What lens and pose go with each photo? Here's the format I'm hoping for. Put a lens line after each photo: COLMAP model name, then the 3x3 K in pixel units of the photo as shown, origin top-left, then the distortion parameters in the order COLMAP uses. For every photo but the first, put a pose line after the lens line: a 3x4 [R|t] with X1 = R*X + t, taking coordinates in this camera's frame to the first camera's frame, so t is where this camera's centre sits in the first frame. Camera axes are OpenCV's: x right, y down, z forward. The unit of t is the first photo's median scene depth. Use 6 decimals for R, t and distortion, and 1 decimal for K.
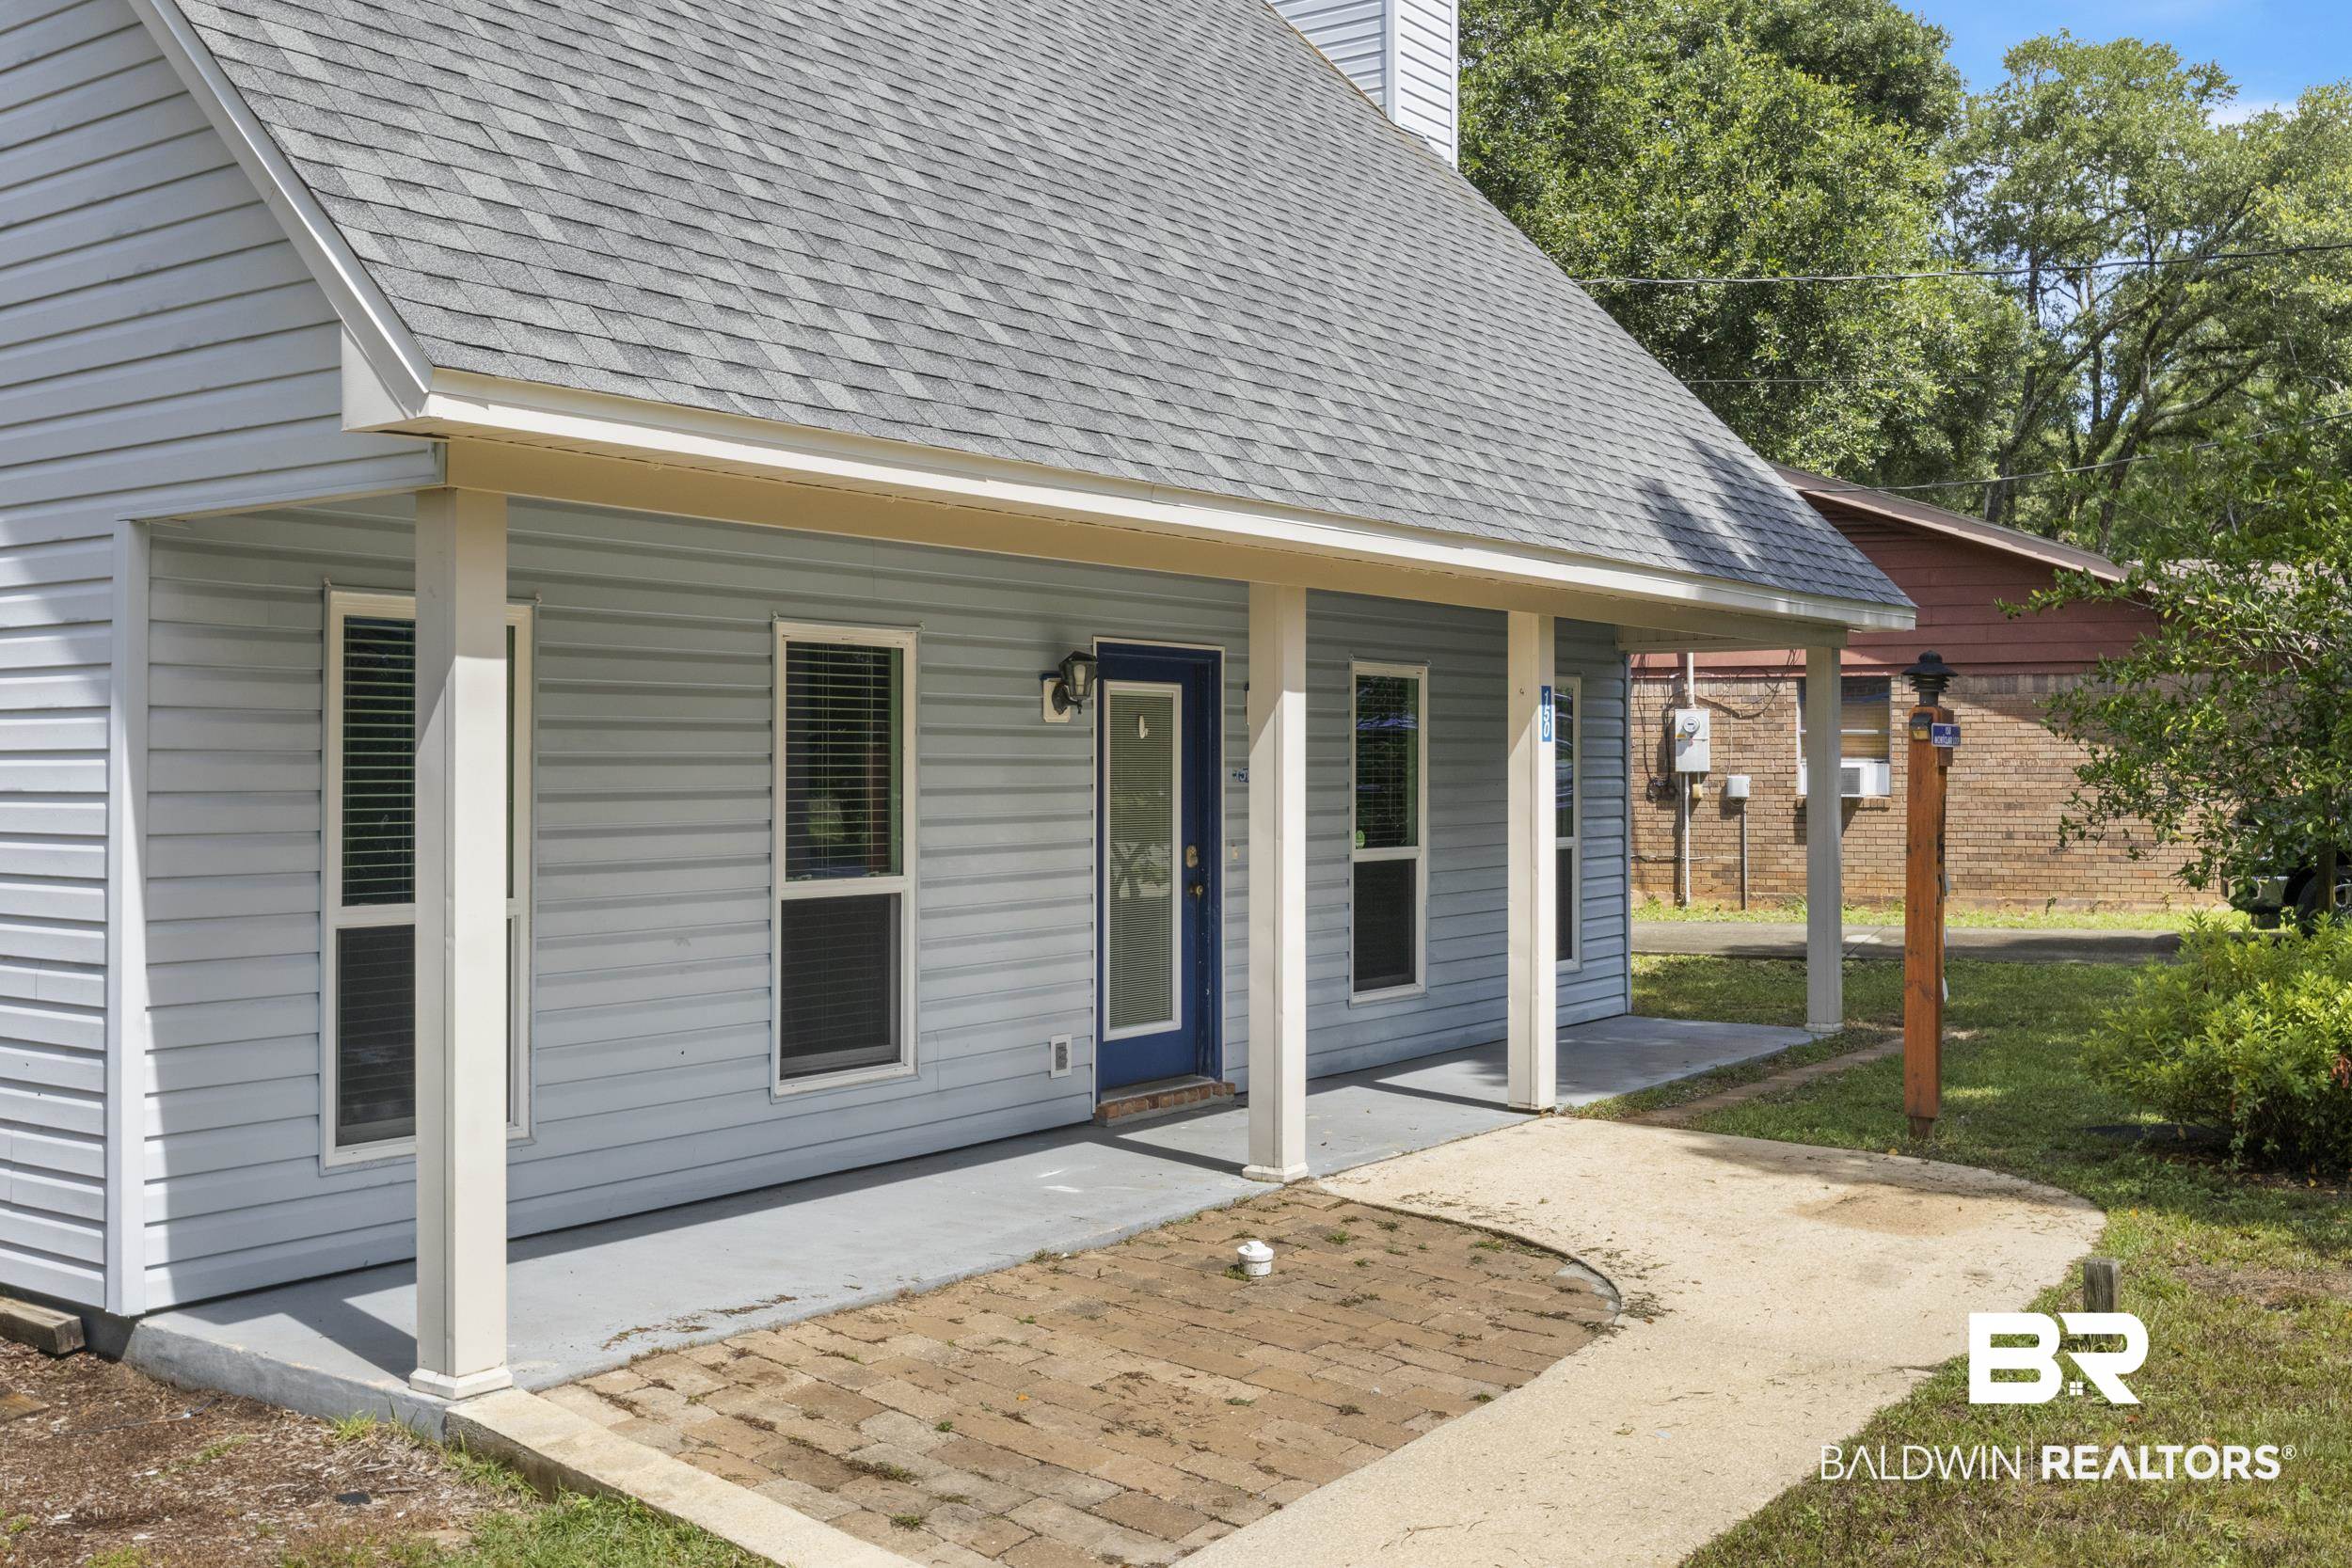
lens RADIAL K [[2333.1, 0, 1168.4], [0, 2333.1, 762.2], [0, 0, 1]] dist [-0.046883, -0.004752]
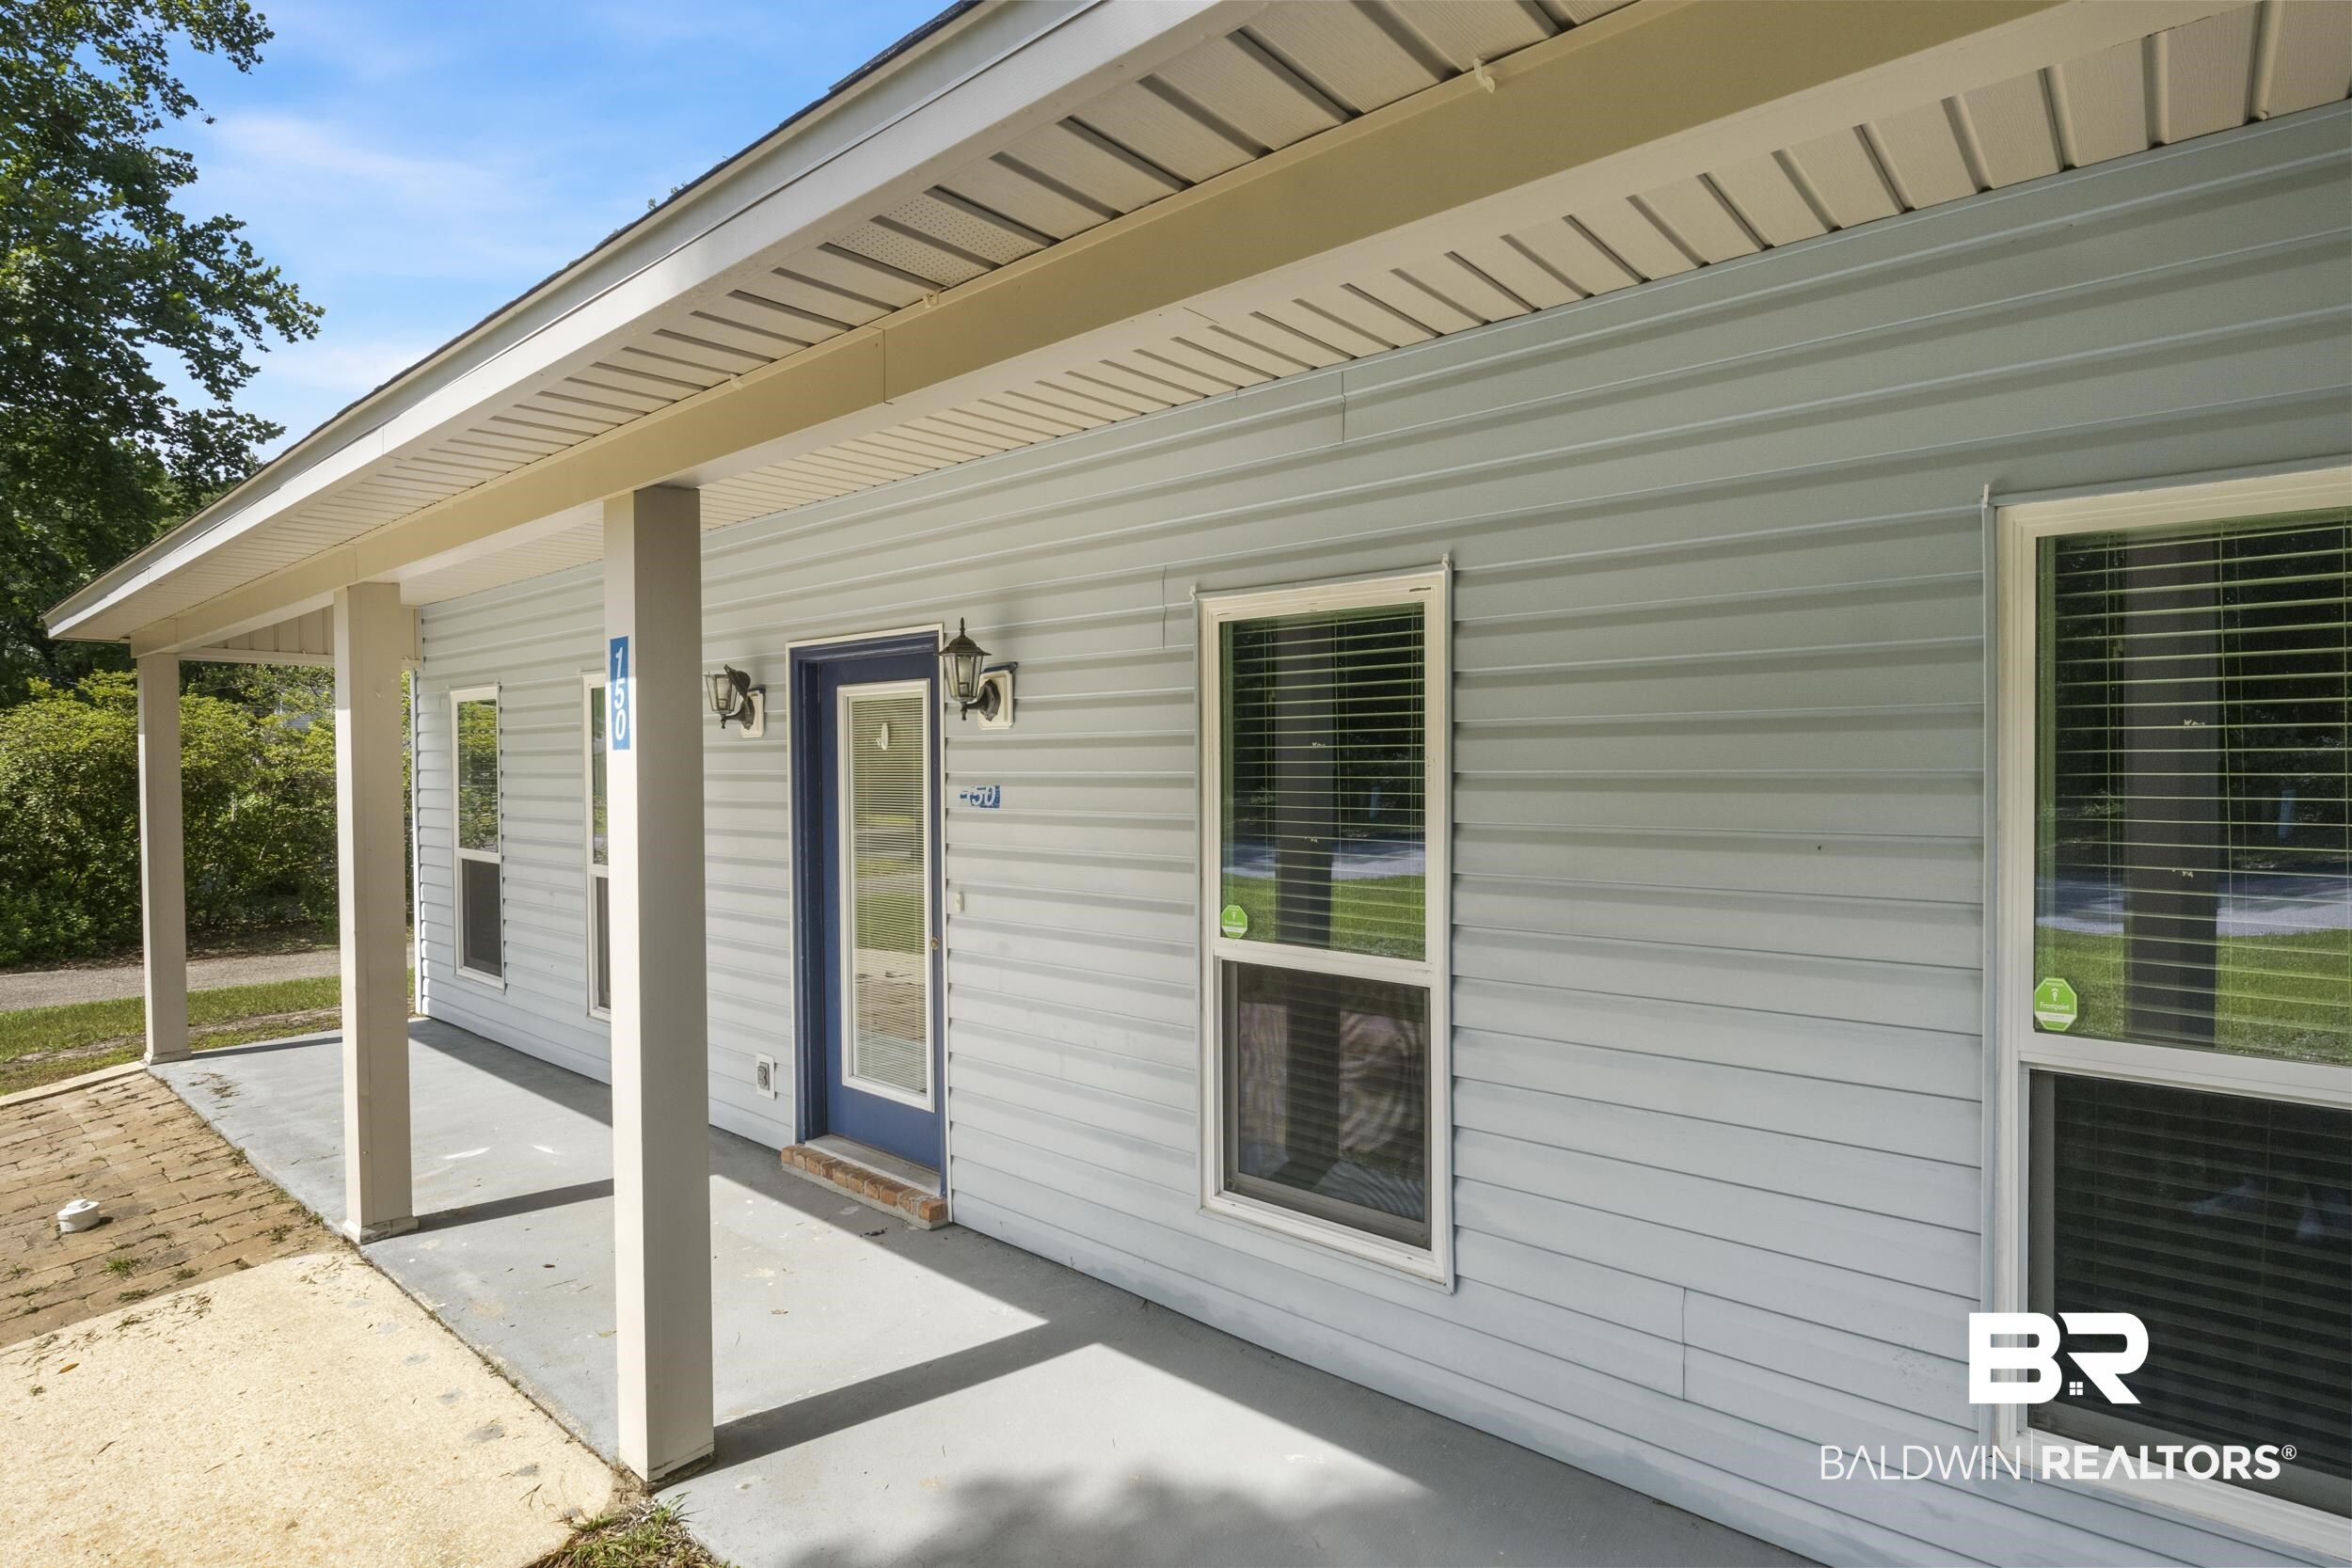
lens RADIAL K [[1179.1, 0, 1177.3], [0, 1179.1, 774.4], [0, 0, 1]] dist [-0.005815, -0.001317]
pose [[-0.087948, 0.014986, -0.996012, 0.511936], [0.012451, 0.999825, 0.013944, -0.007098], [0.996047, -0.011175, -0.088119, 1.443243]]
